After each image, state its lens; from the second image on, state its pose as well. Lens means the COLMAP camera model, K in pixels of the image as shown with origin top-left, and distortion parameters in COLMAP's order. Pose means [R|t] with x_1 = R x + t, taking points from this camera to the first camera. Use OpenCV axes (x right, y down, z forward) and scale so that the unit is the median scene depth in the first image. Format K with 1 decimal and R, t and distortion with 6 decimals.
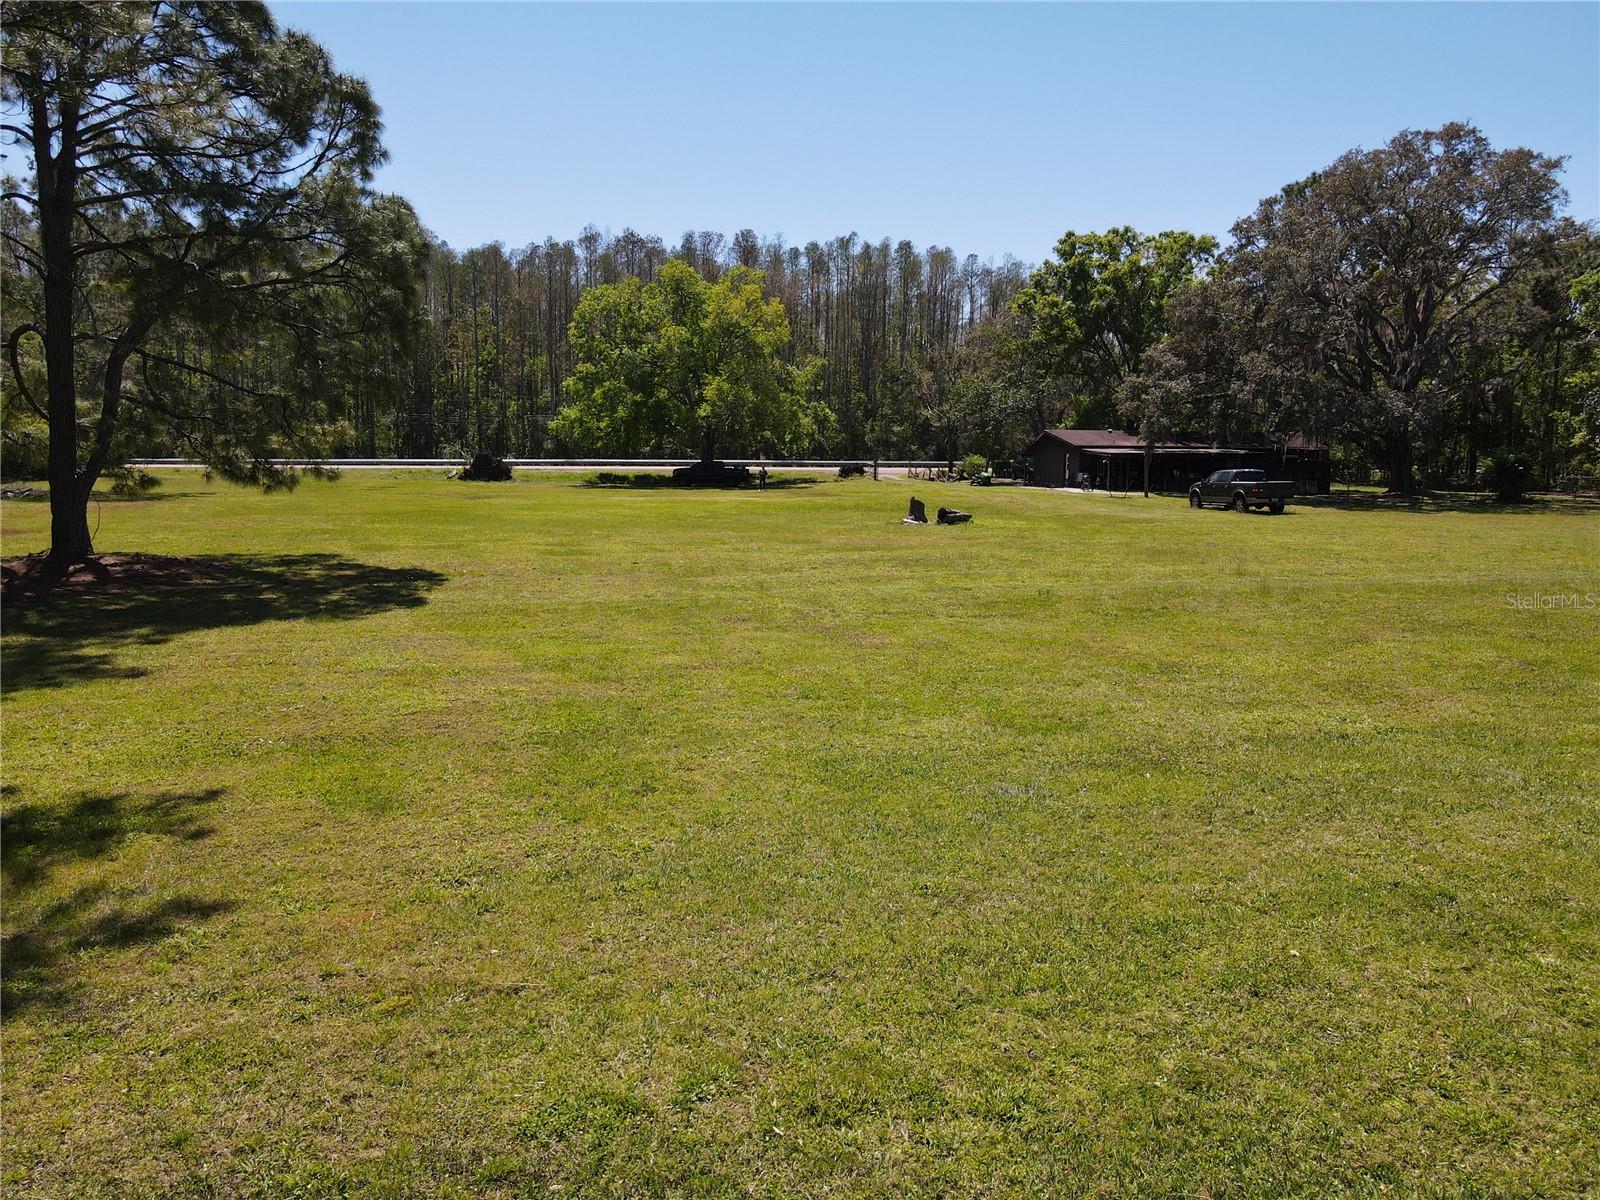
lens RADIAL K [[1168.1, 0, 794.4], [0, 1168.1, 622.0], [0, 0, 1]] dist [0.027212, 0.003268]
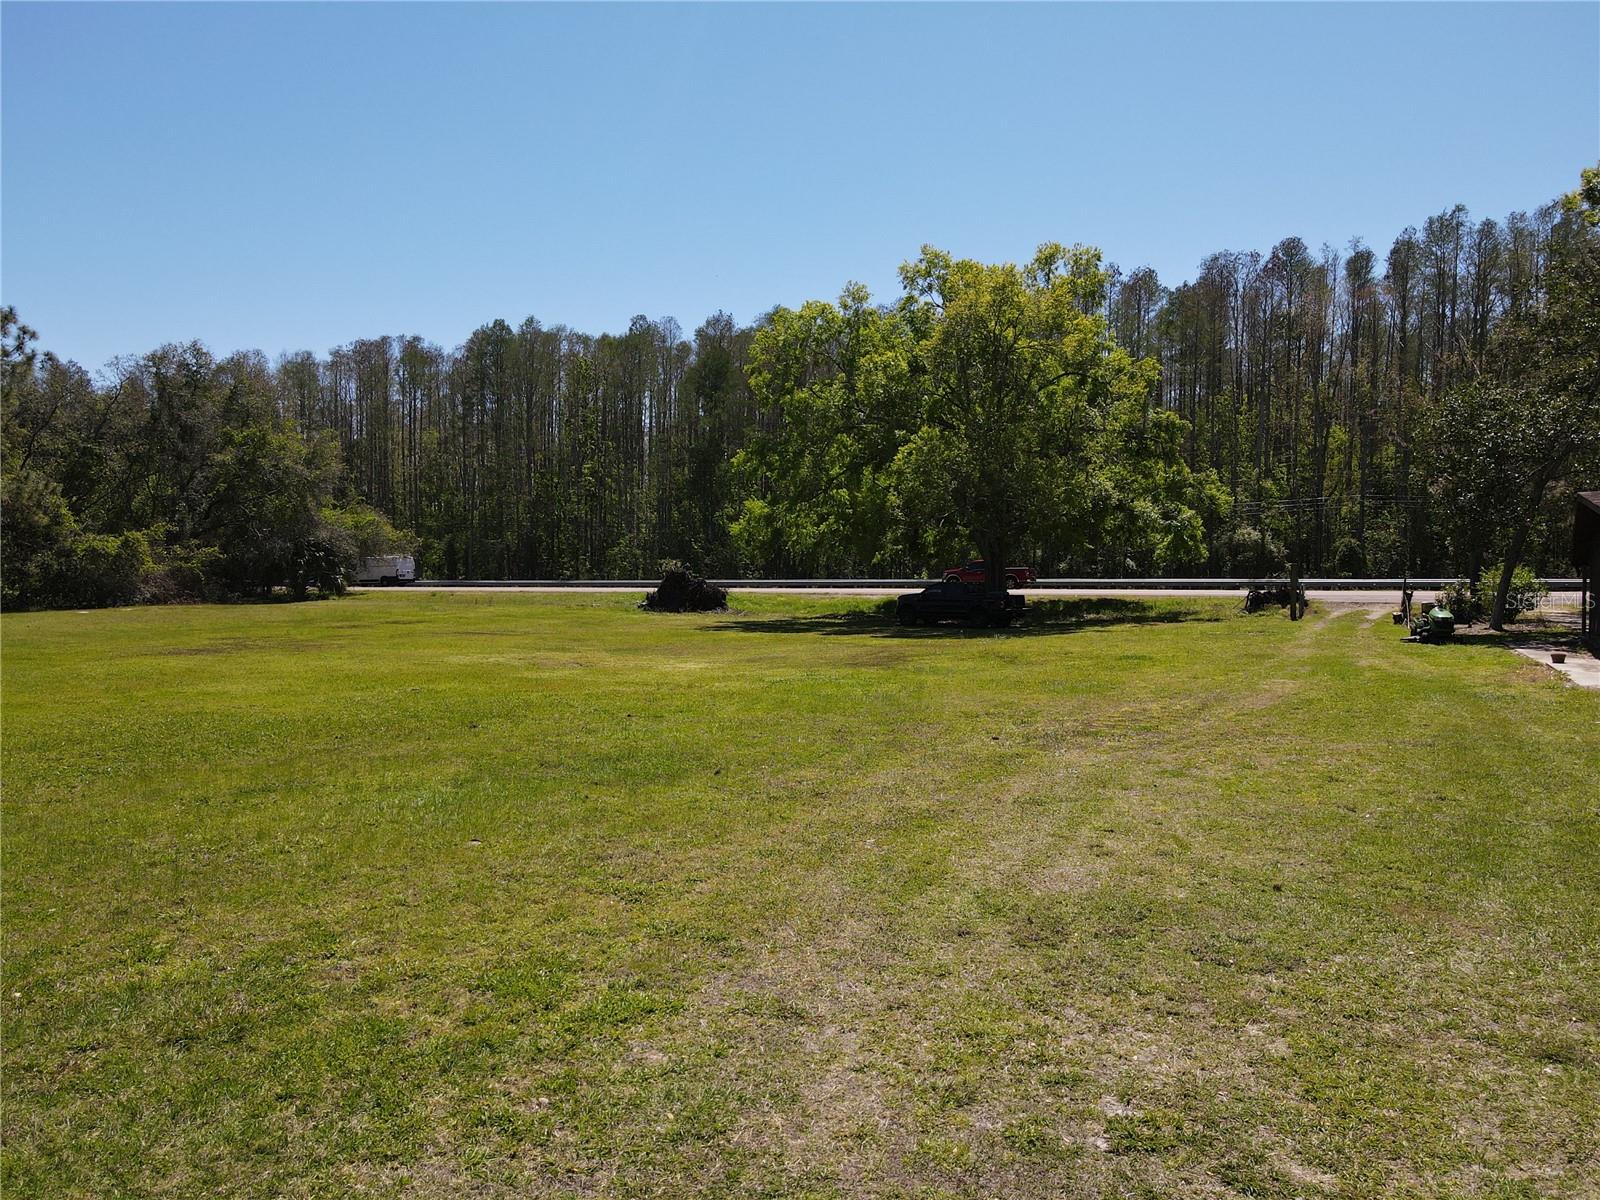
lens RADIAL K [[1187.8, 0, 800.0], [0, 1187.8, 600.0], [0, 0, 1]] dist [0.003927, 0.030672]
pose [[0.820656, 0.007146, -0.571378, 0.204334], [-0.077121, 0.992158, -0.098360, -0.071924], [0.566194, 0.124785, 0.814772, 0.533934]]
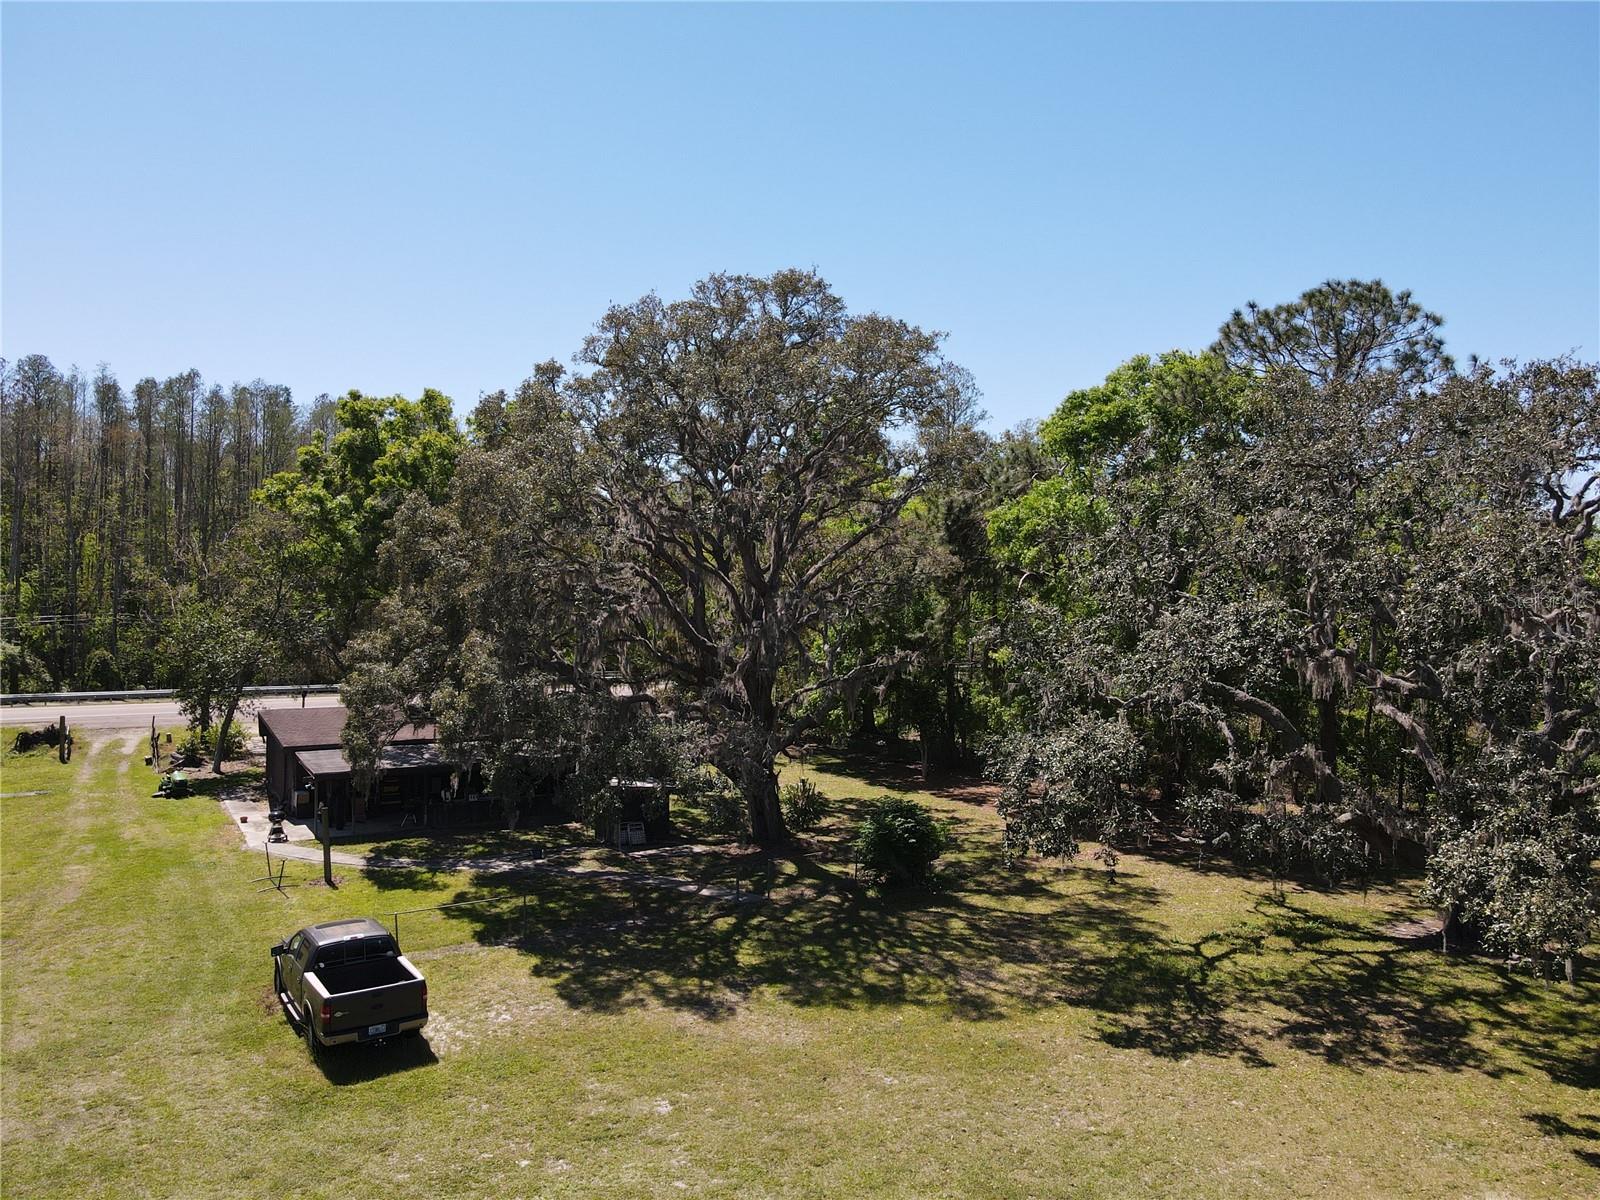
lens RADIAL K [[1187.8, 0, 800.0], [0, 1187.8, 600.0], [0, 0, 1]] dist [0.003927, 0.030672]
pose [[0.935714, -0.002191, 0.352752, 0.233466], [0.051983, 0.989920, -0.131742, -0.114729], [-0.348907, 0.141610, 0.926396, 0.304532]]
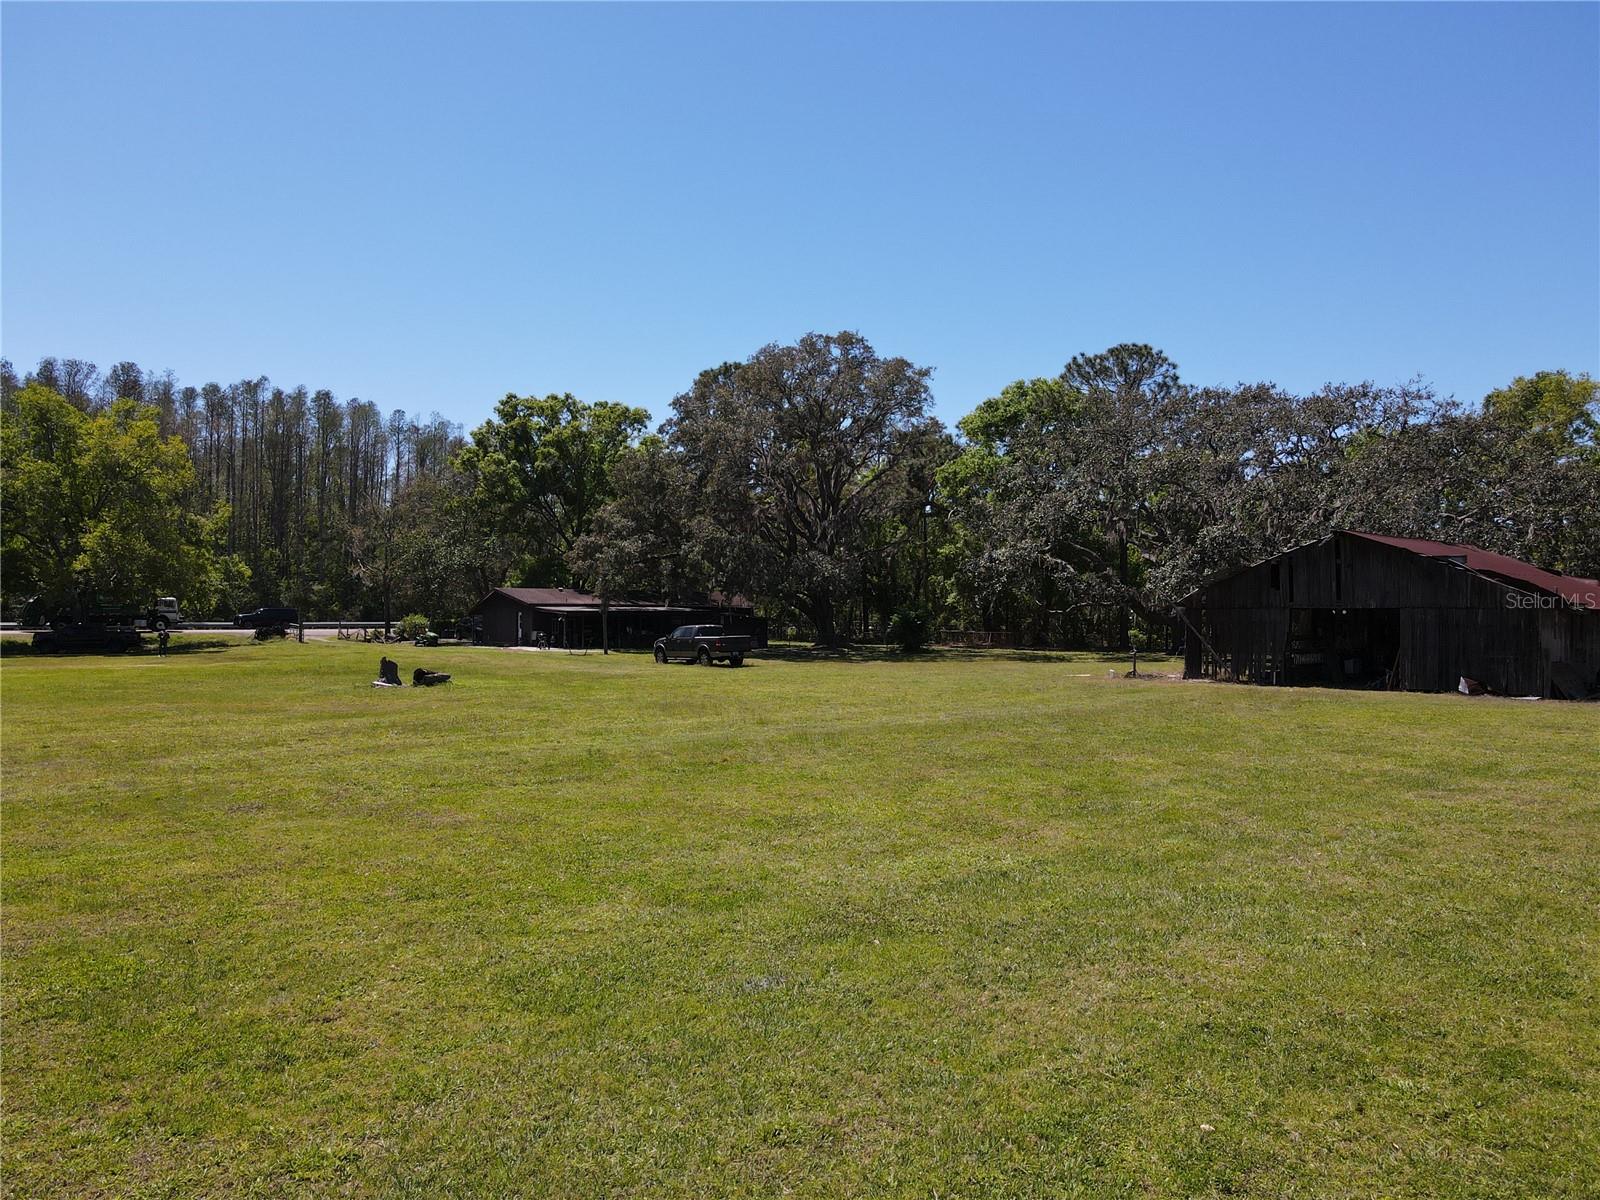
lens RADIAL K [[1187.8, 0, 800.0], [0, 1187.8, 600.0], [0, 0, 1]] dist [0.003927, 0.030672]
pose [[0.883892, 0.000399, 0.467692, -0.022513], [0.072211, 0.987892, -0.137314, -0.000813], [-0.462084, 0.155143, 0.873161, 0.025216]]
